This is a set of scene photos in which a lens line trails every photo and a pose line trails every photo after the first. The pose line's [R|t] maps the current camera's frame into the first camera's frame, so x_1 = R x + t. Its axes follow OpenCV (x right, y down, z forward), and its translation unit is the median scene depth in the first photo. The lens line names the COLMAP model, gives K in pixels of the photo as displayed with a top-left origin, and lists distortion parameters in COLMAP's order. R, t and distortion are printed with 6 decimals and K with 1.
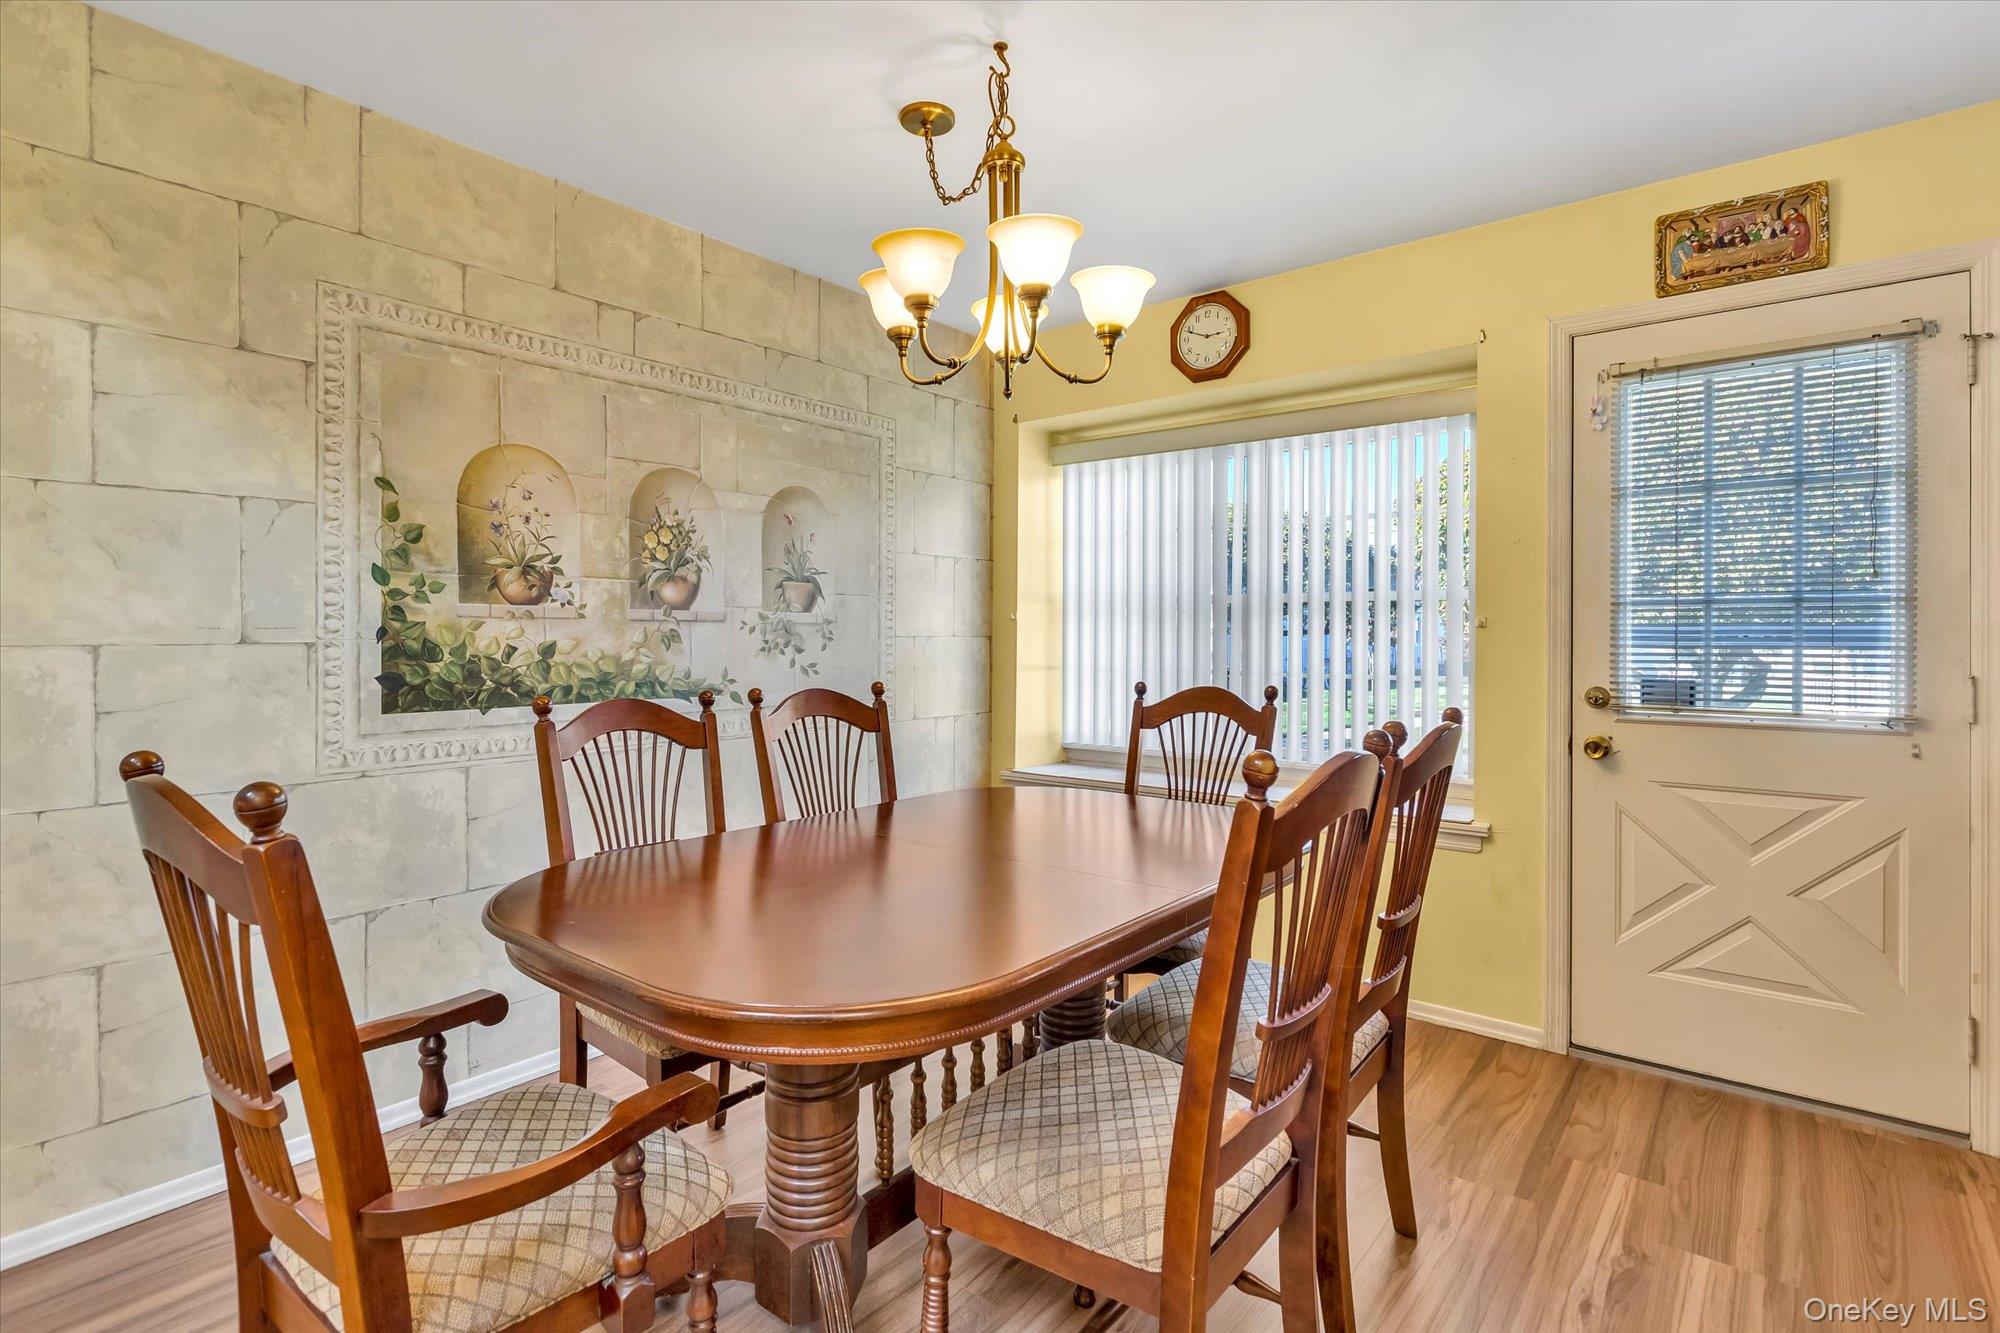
lens RADIAL K [[958.1, 0, 1002.6], [0, 958.1, 637.8], [0, 0, 1]] dist [-0.003706, -0.000312]
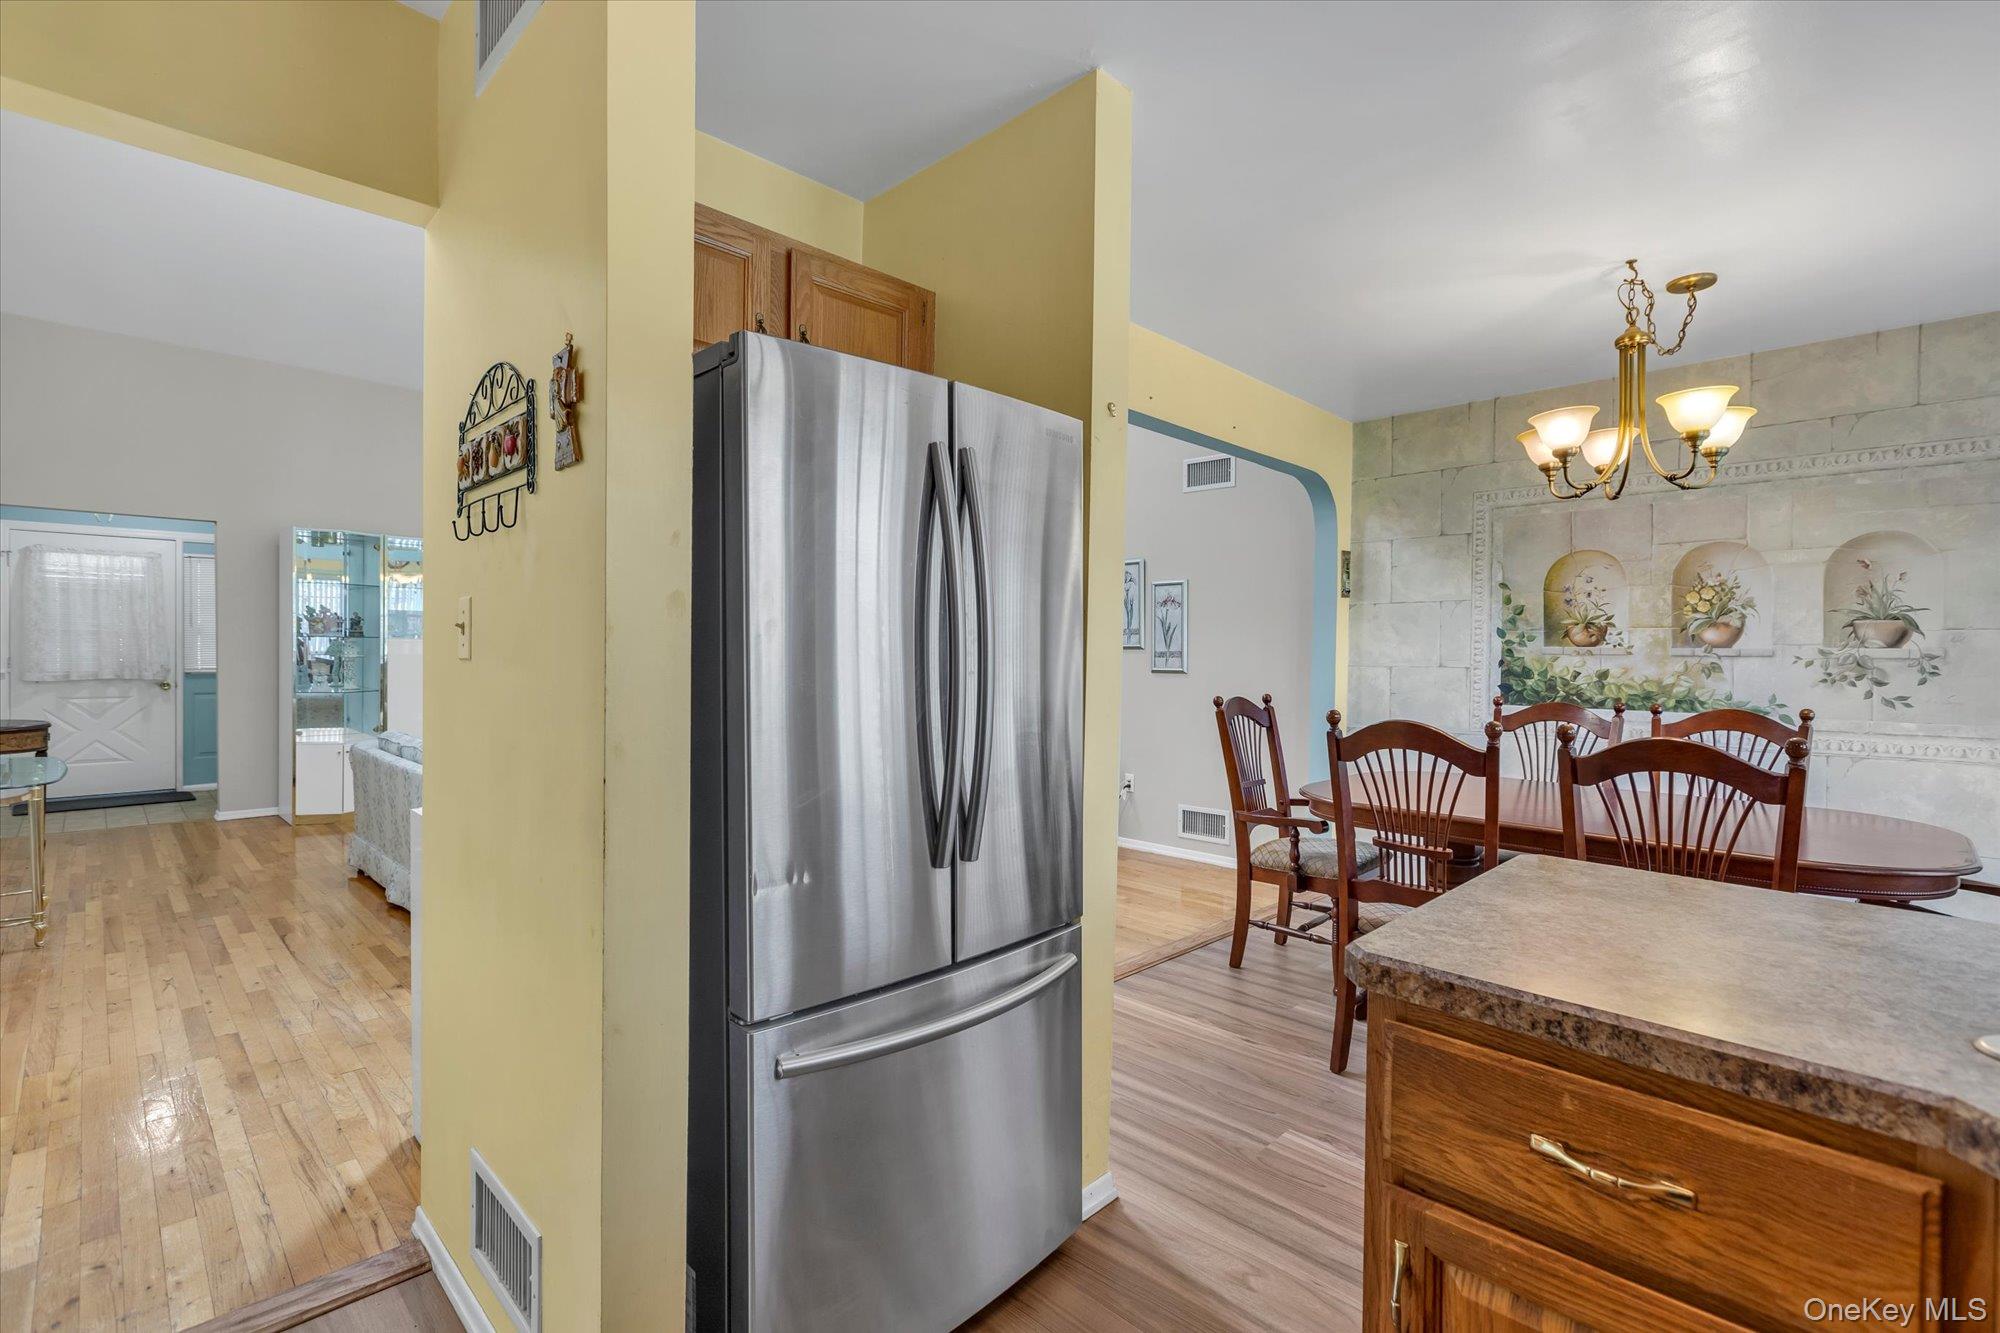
lens RADIAL K [[902.5, 0, 1000.0], [0, 902.5, 666.5], [0, 0, 1]] dist [-0.000480, -0.001169]
pose [[-0.098219, 0.011545, -0.995098, 1.050869], [-0.015004, 0.999802, 0.013081, -0.005170], [0.995052, 0.016215, -0.098026, 0.135598]]
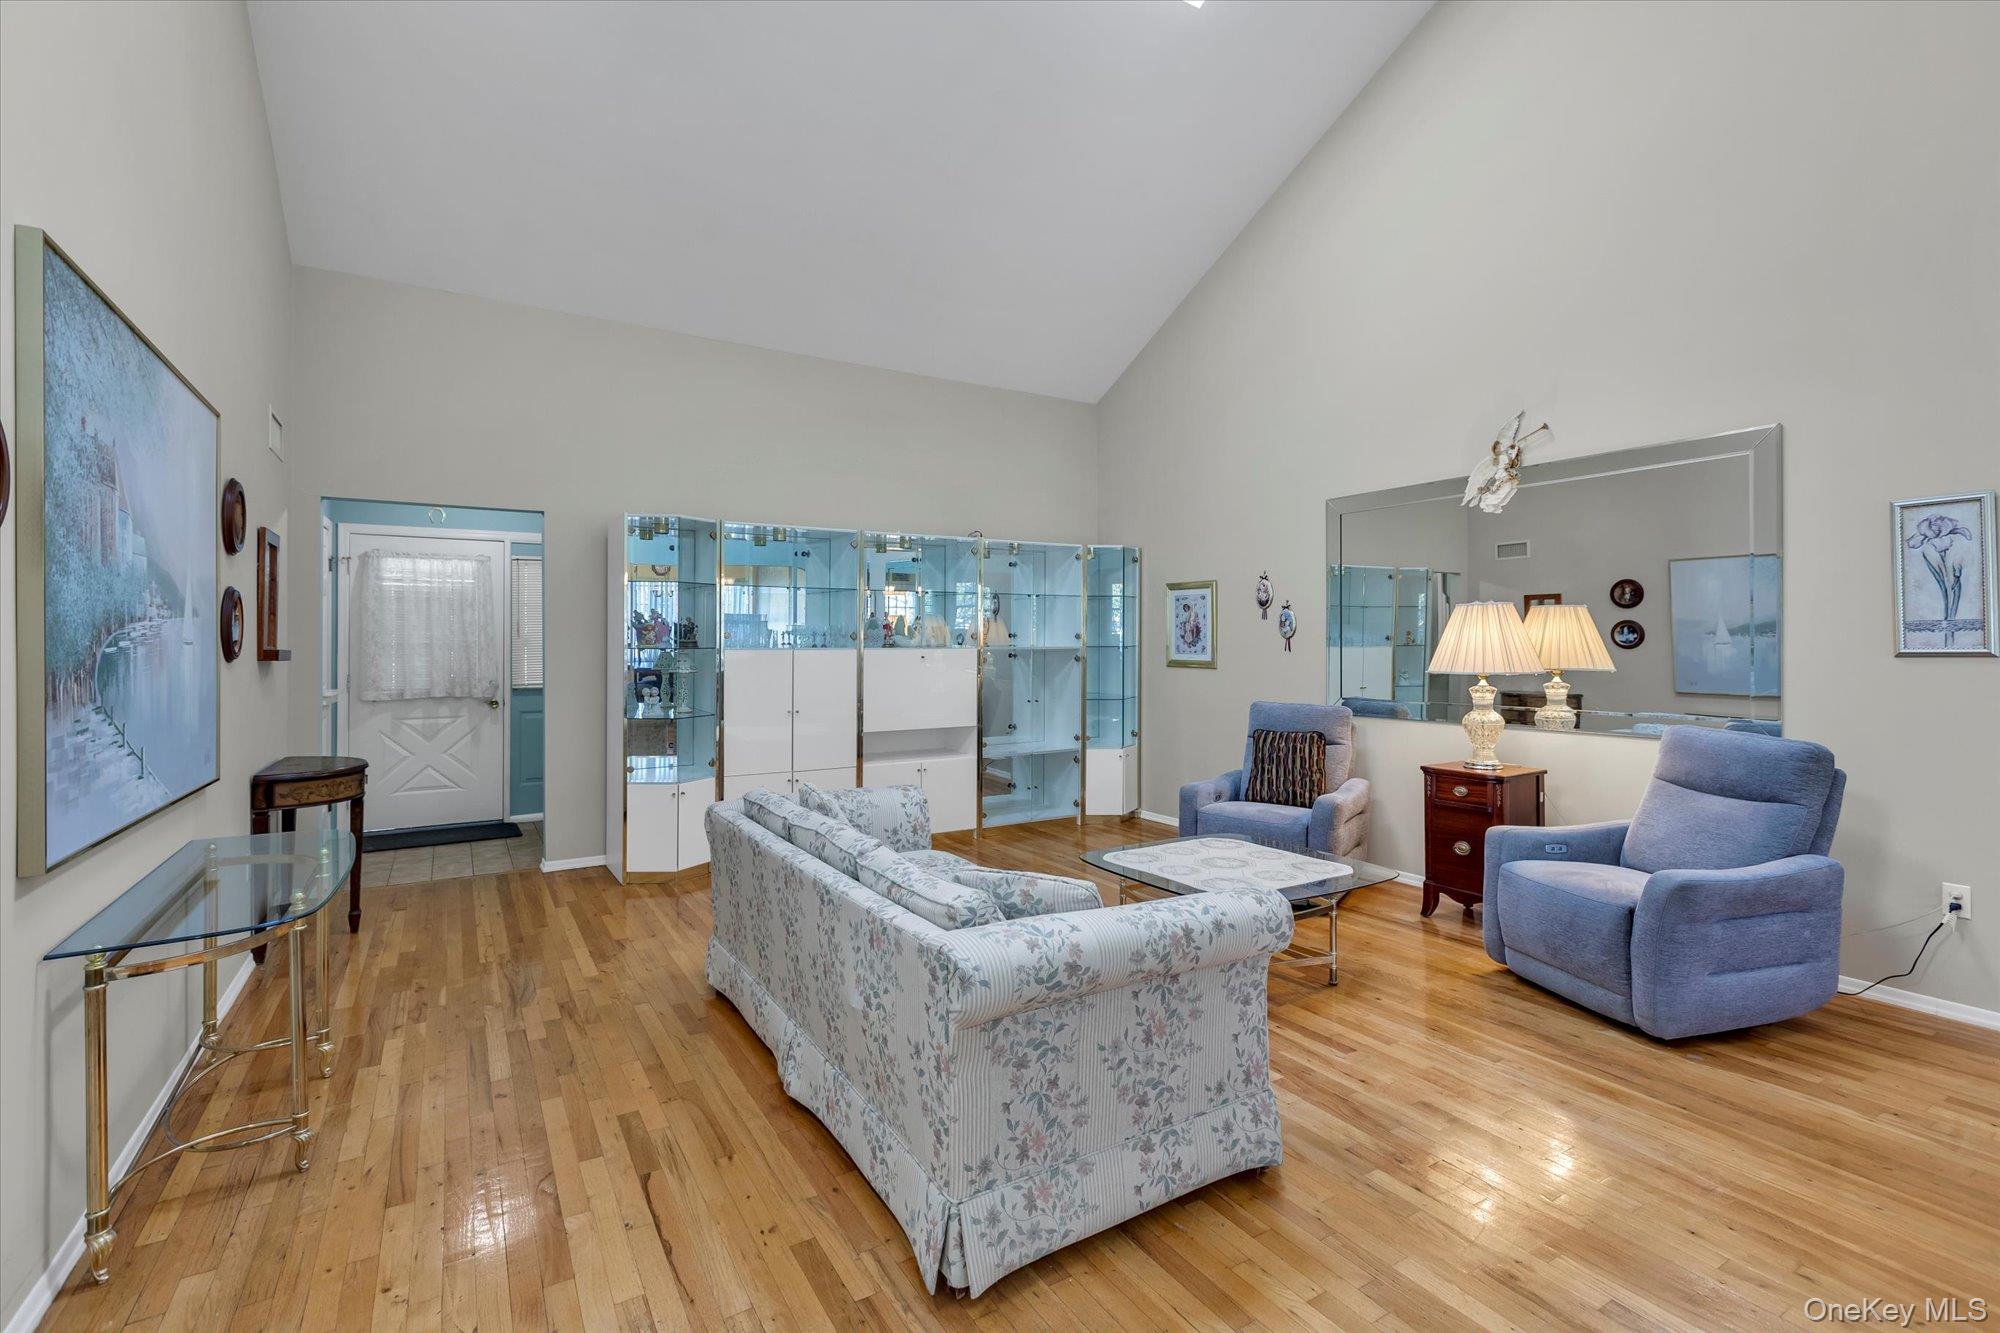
lens RADIAL K [[899.5, 0, 998.8], [0, 899.5, 646.2], [0, 0, 1]] dist [-0.000822, -0.001079]
pose [[-0.335140, -0.005326, -0.942153, 0.444447], [-0.004750, 0.999981, -0.003963, -0.025381], [0.942156, 0.003147, -0.335159, -0.516513]]
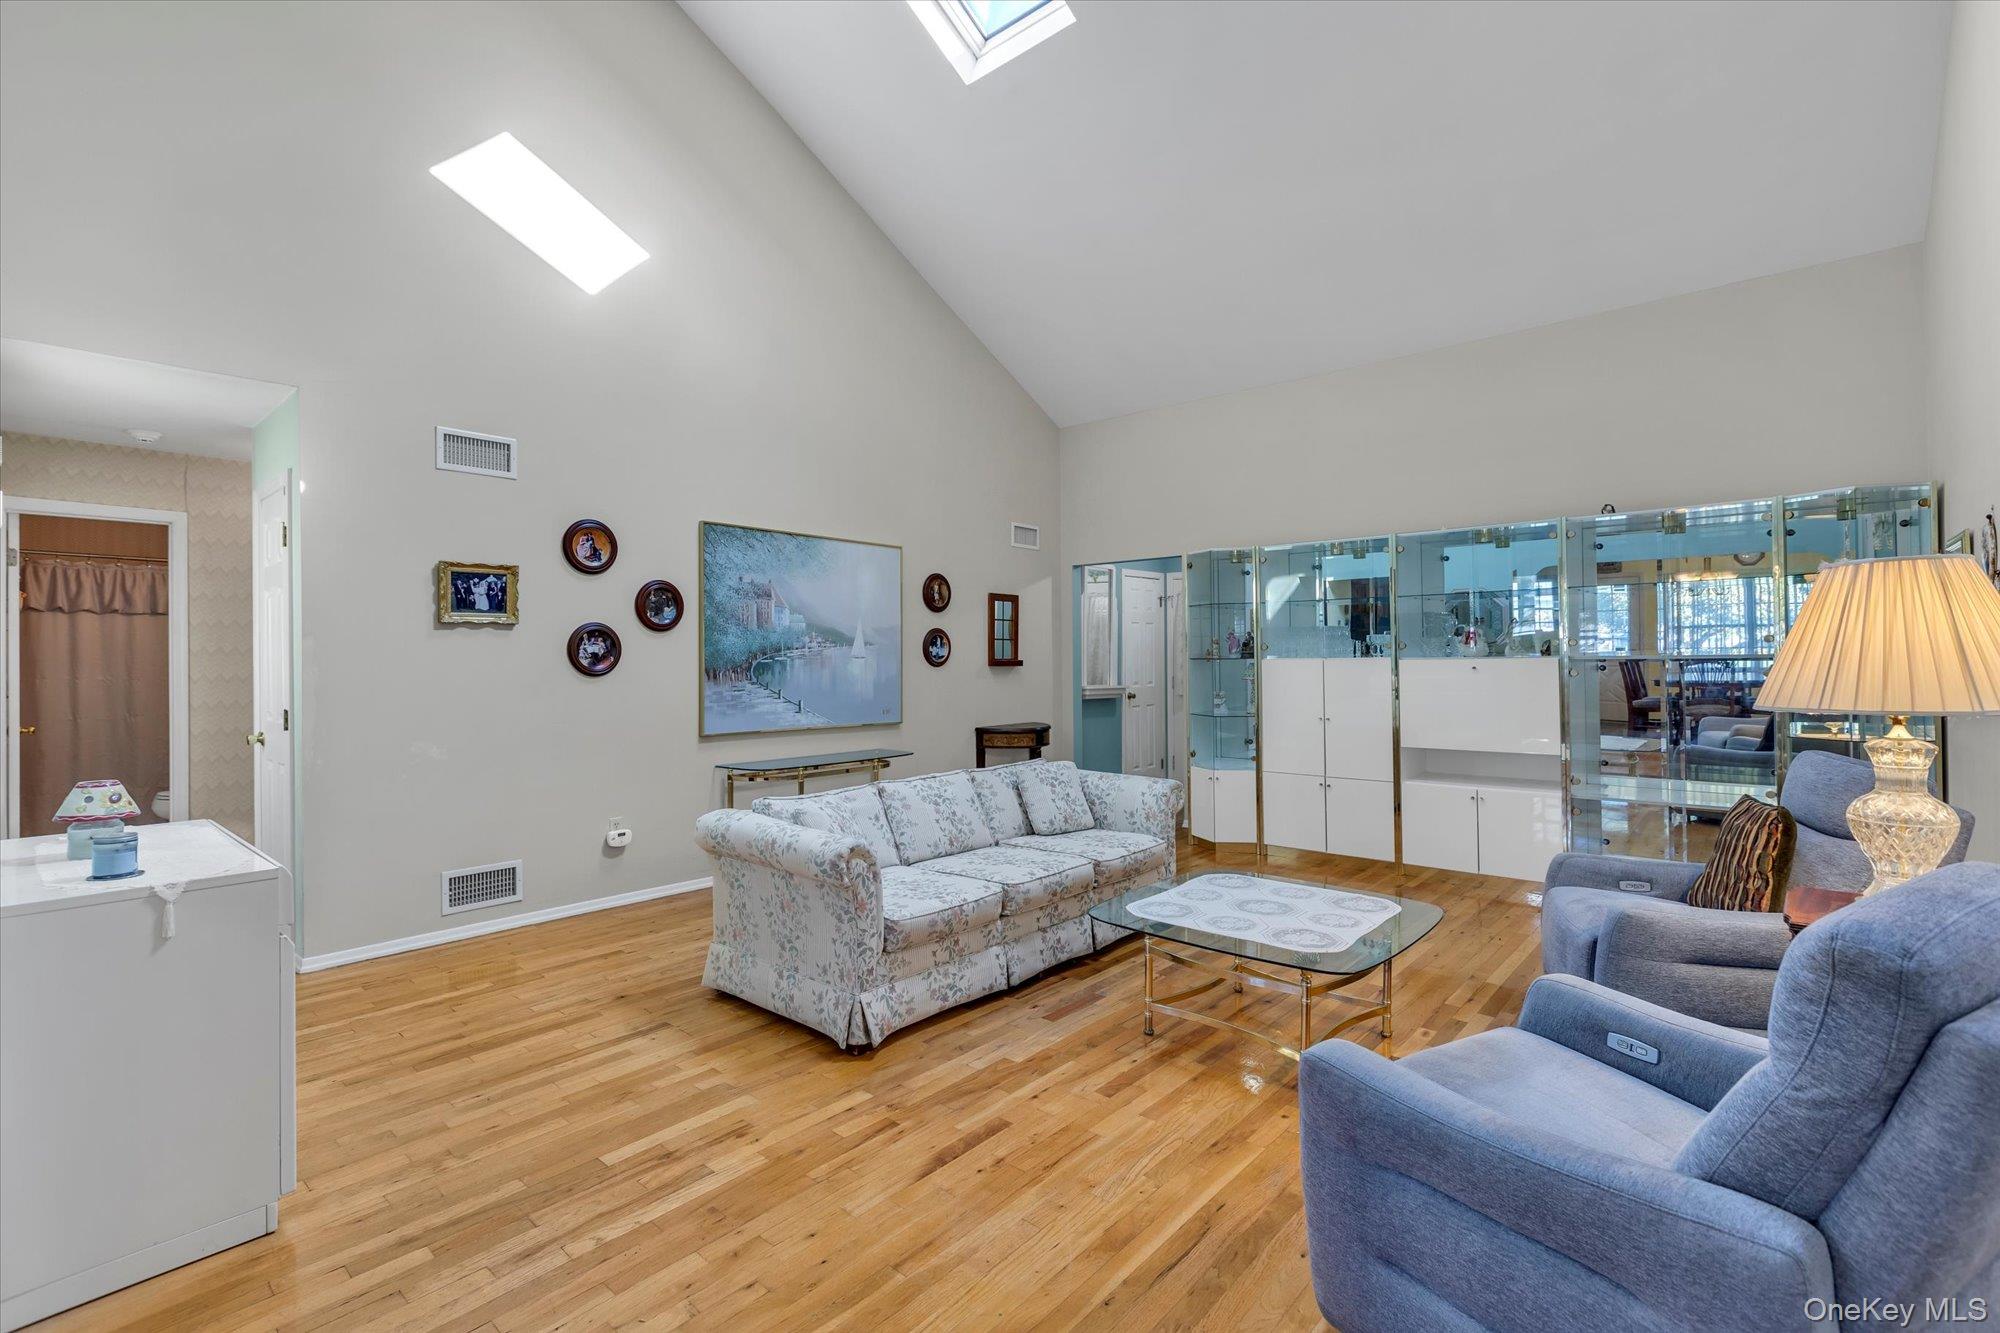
lens RADIAL K [[914.5, 0, 1000.0], [0, 914.5, 666.5], [0, 0, 1]] dist [-0.000146, -0.000307]
pose [[-0.999085, 0.000210, 0.042766, -0.580989], [0.000751, 0.999920, 0.012647, -0.033913], [-0.042760, 0.012667, -0.999005, 0.476605]]
